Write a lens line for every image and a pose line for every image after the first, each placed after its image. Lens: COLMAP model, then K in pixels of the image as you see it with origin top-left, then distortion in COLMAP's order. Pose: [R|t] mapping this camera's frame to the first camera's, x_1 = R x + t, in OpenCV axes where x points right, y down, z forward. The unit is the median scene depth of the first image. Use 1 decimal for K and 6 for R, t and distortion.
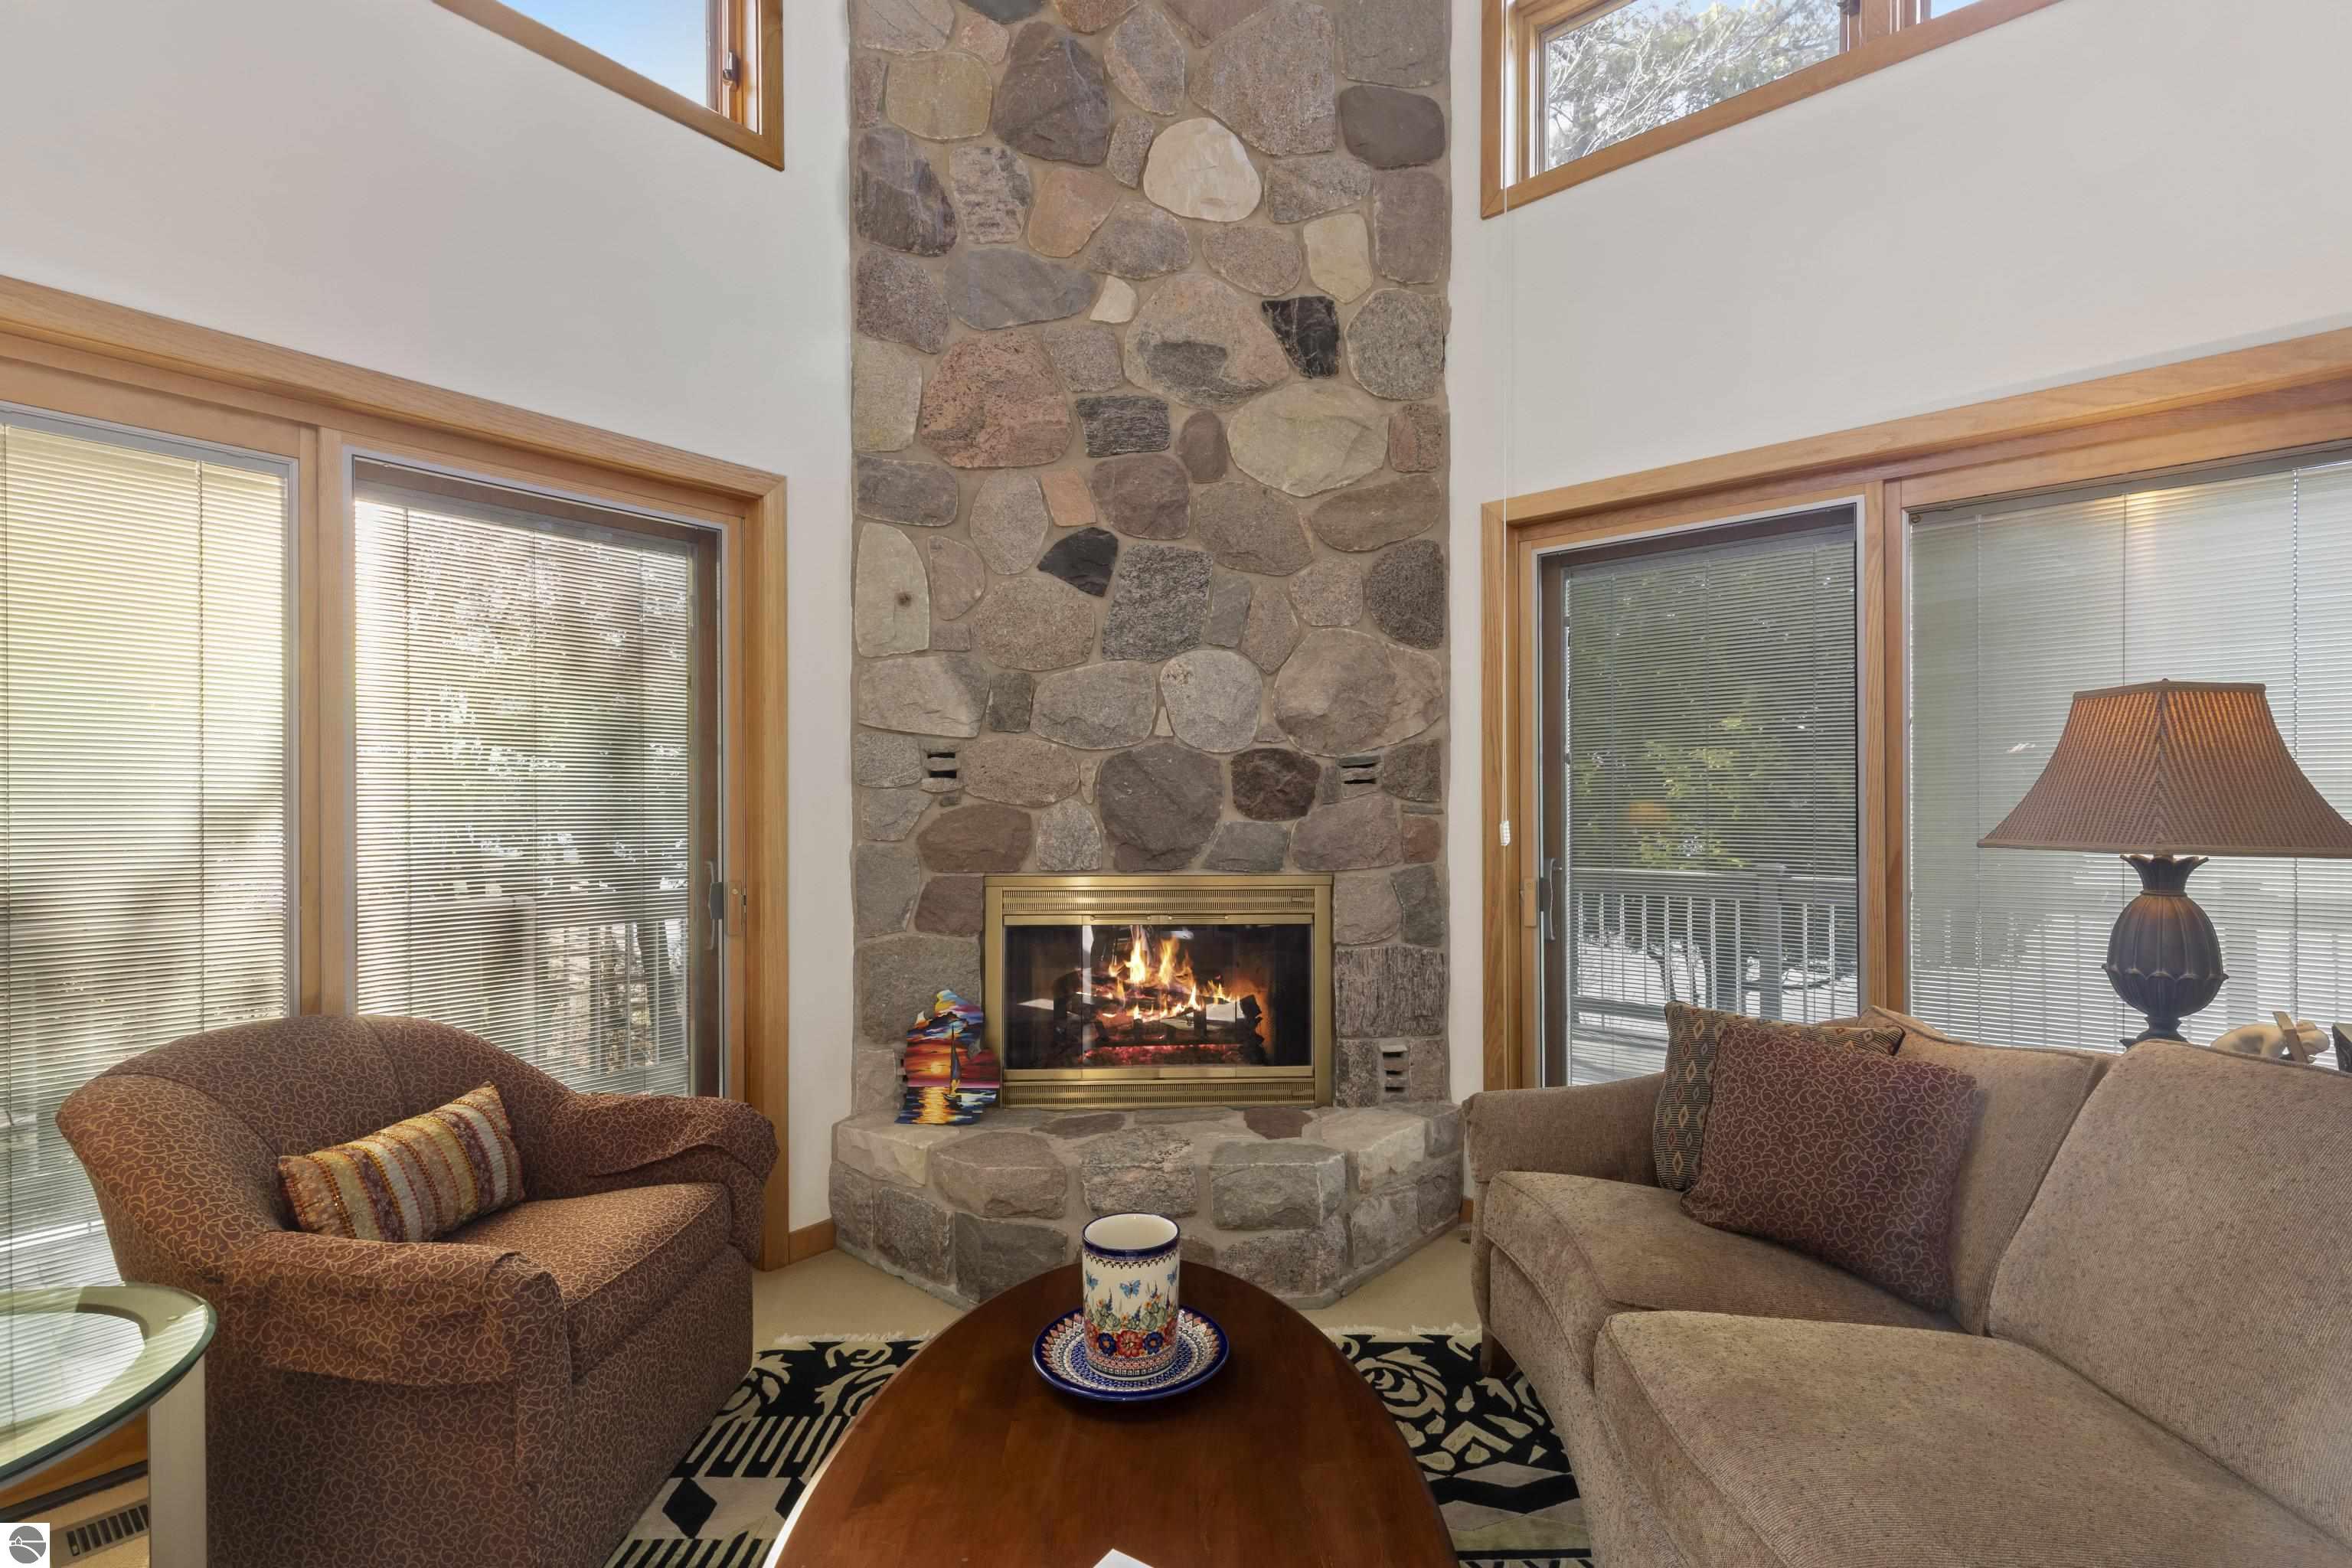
lens RADIAL K [[1049.0, 0, 1183.2], [0, 1049.0, 807.7], [0, 0, 1]] dist [0.003127, 0.000211]
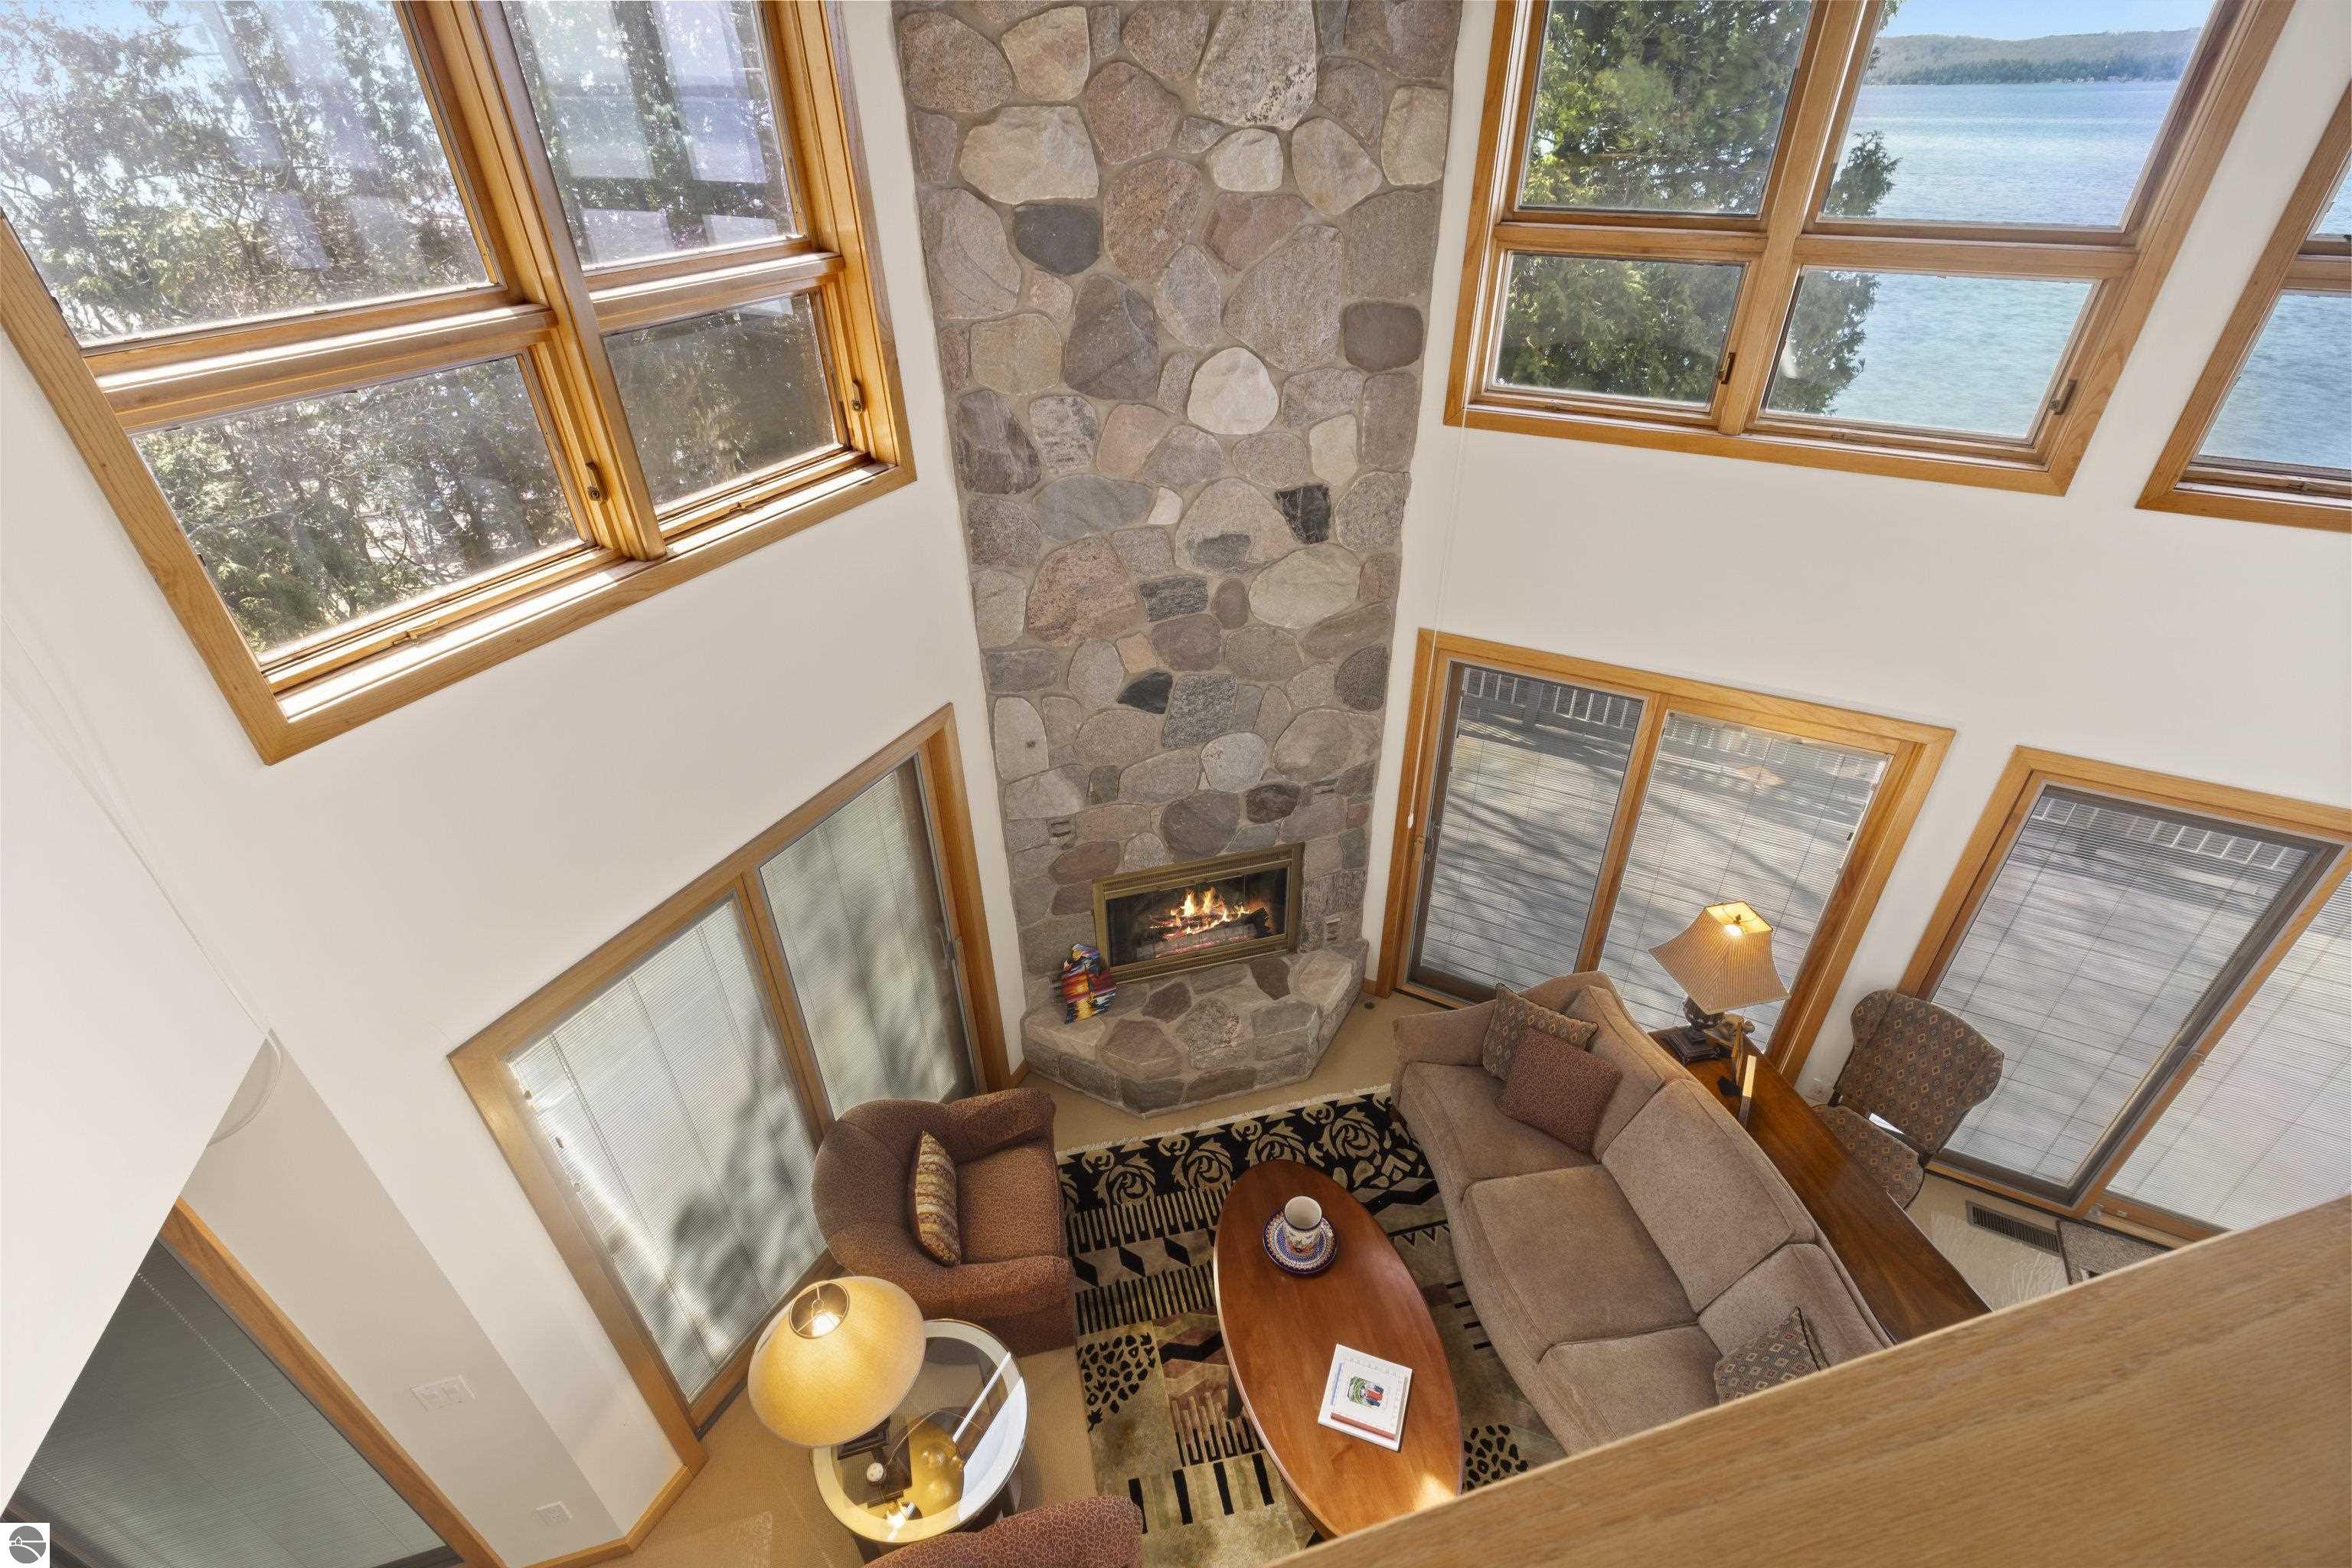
lens RADIAL K [[1035.1, 0, 1181.7], [0, 1035.1, 794.7], [0, 0, 1]] dist [0.000996, 0.000087]
pose [[0.976258, -0.129529, 0.173618, -0.310589], [0.012617, 0.834157, 0.551383, -0.886188], [-0.216245, -0.536101, 0.815986, -0.214521]]
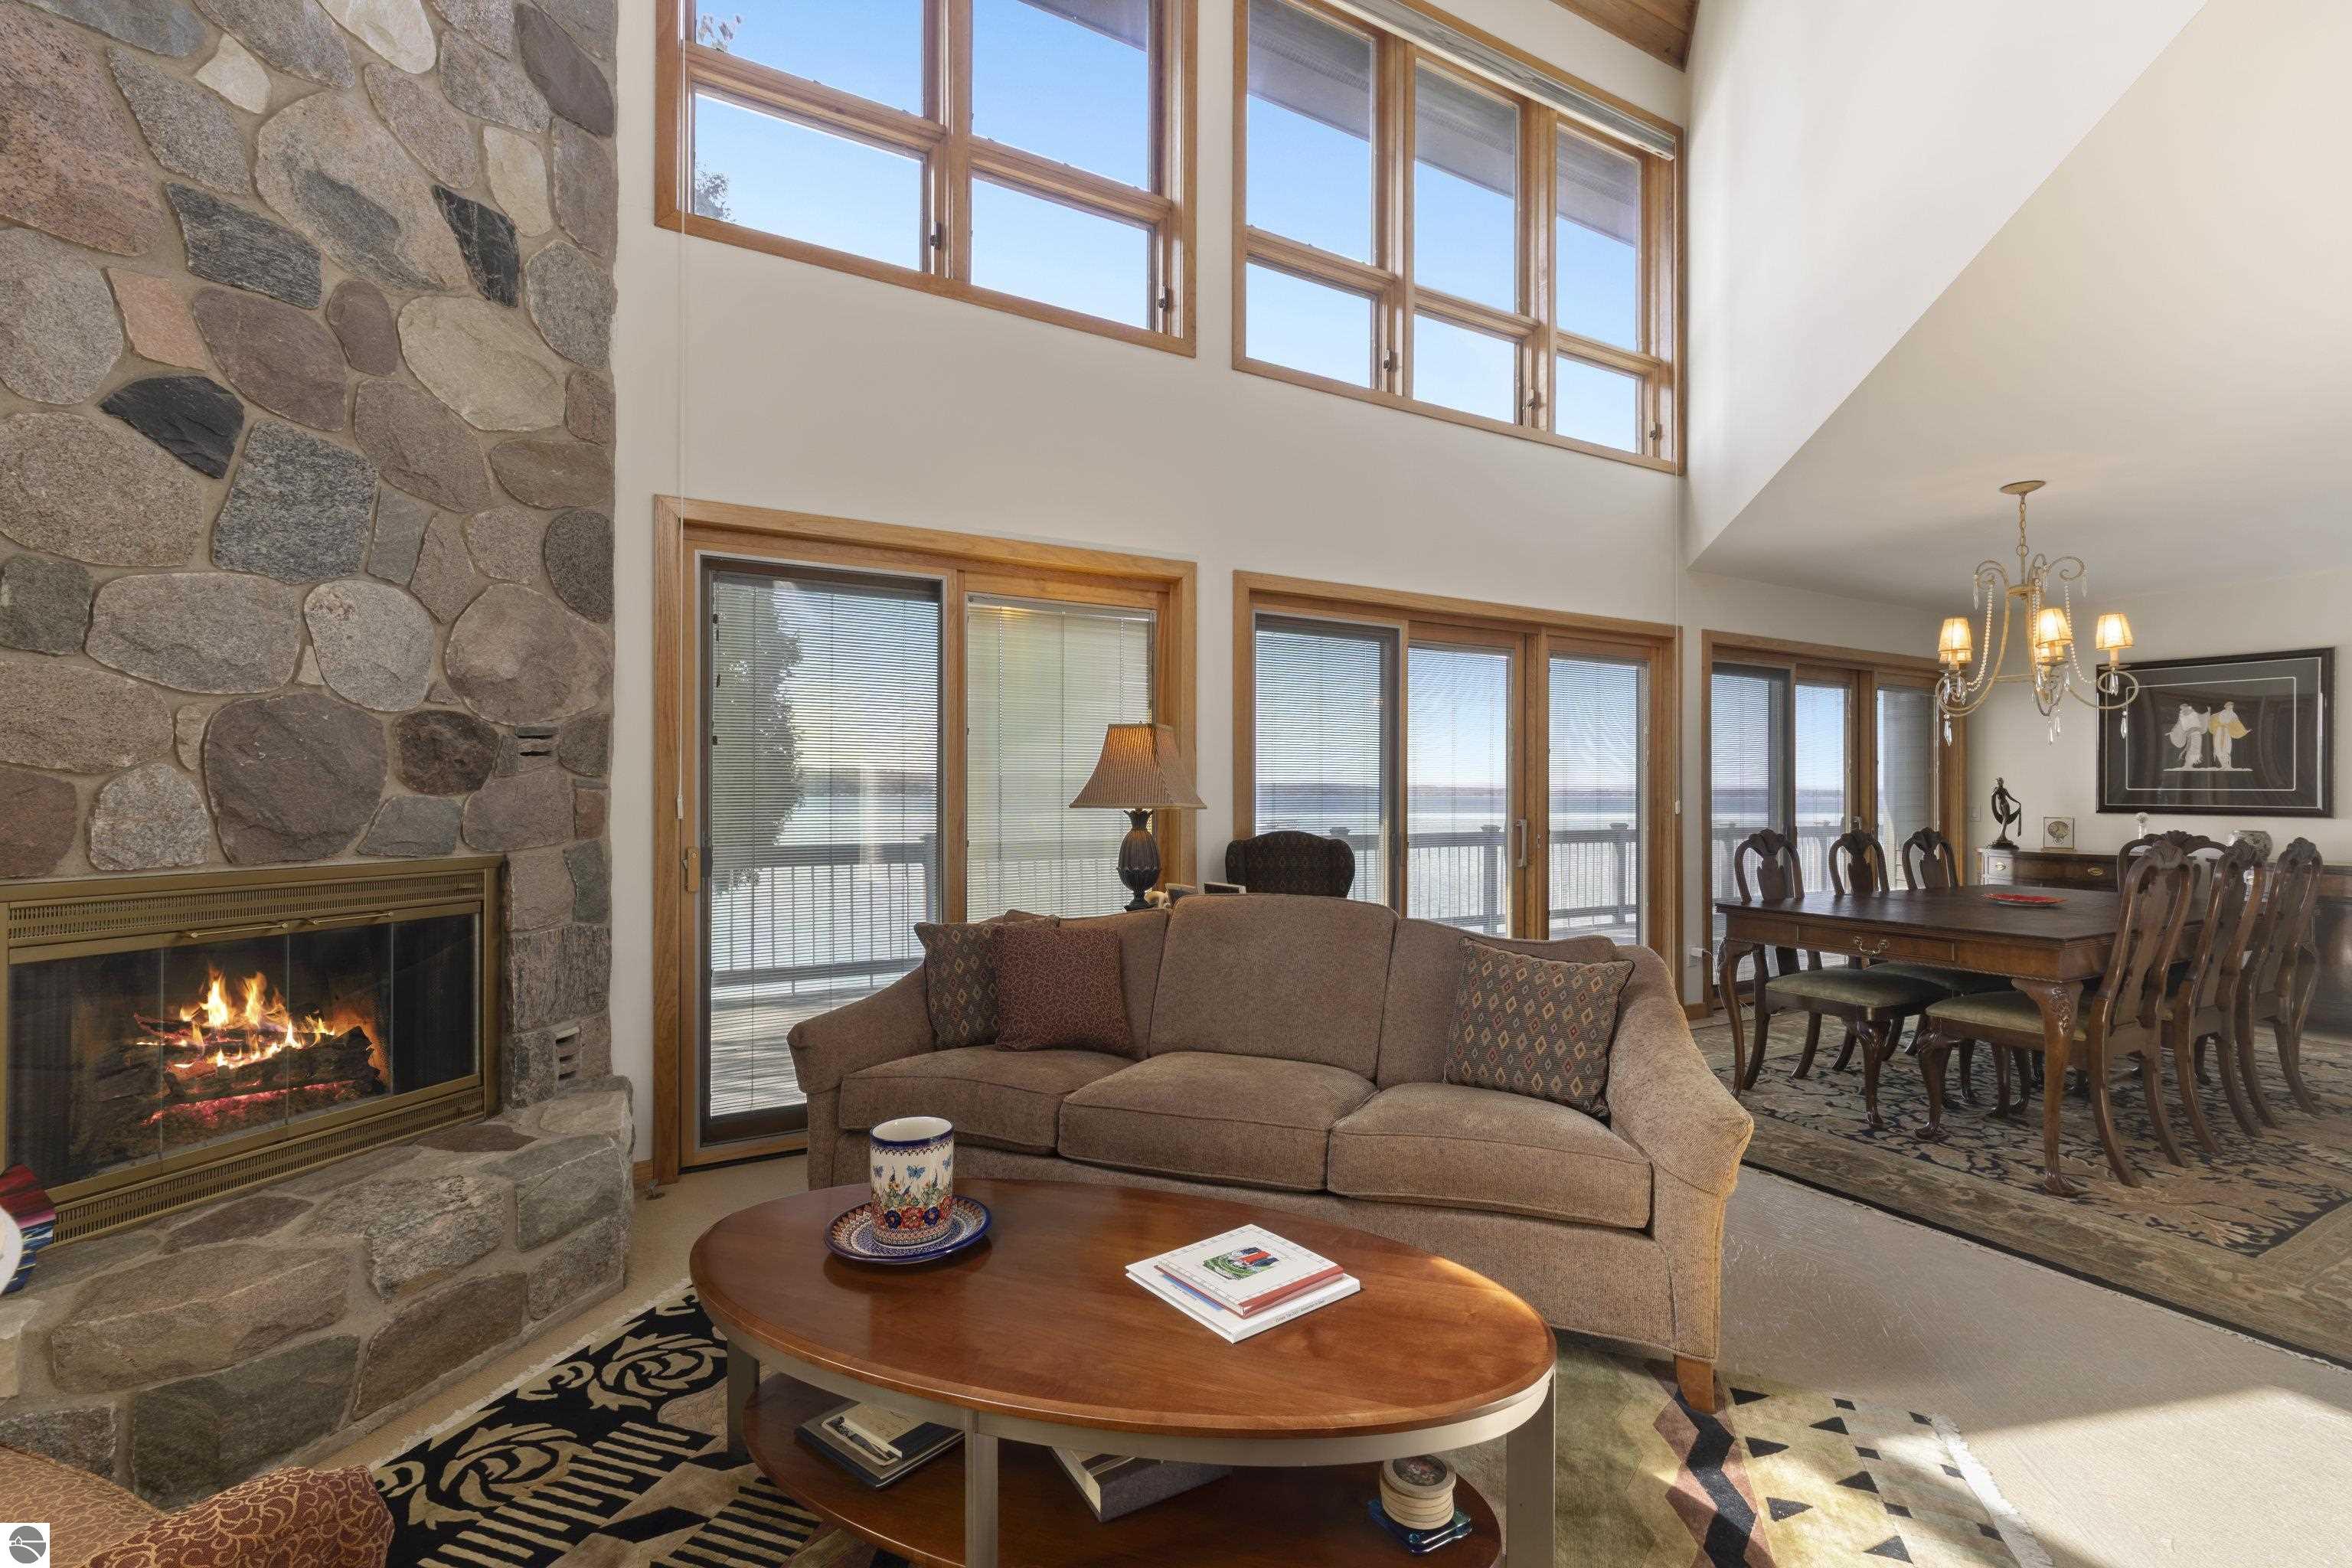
lens RADIAL K [[1051.7, 0, 1176.0], [0, 1051.7, 784.0], [0, 0, 1]] dist [0.002717, 0.000533]
pose [[0.345496, 0.011024, 0.938356, -0.520451], [0.000582, 0.999928, -0.011962, 0.013891], [-0.938420, 0.004679, 0.345465, 0.146213]]
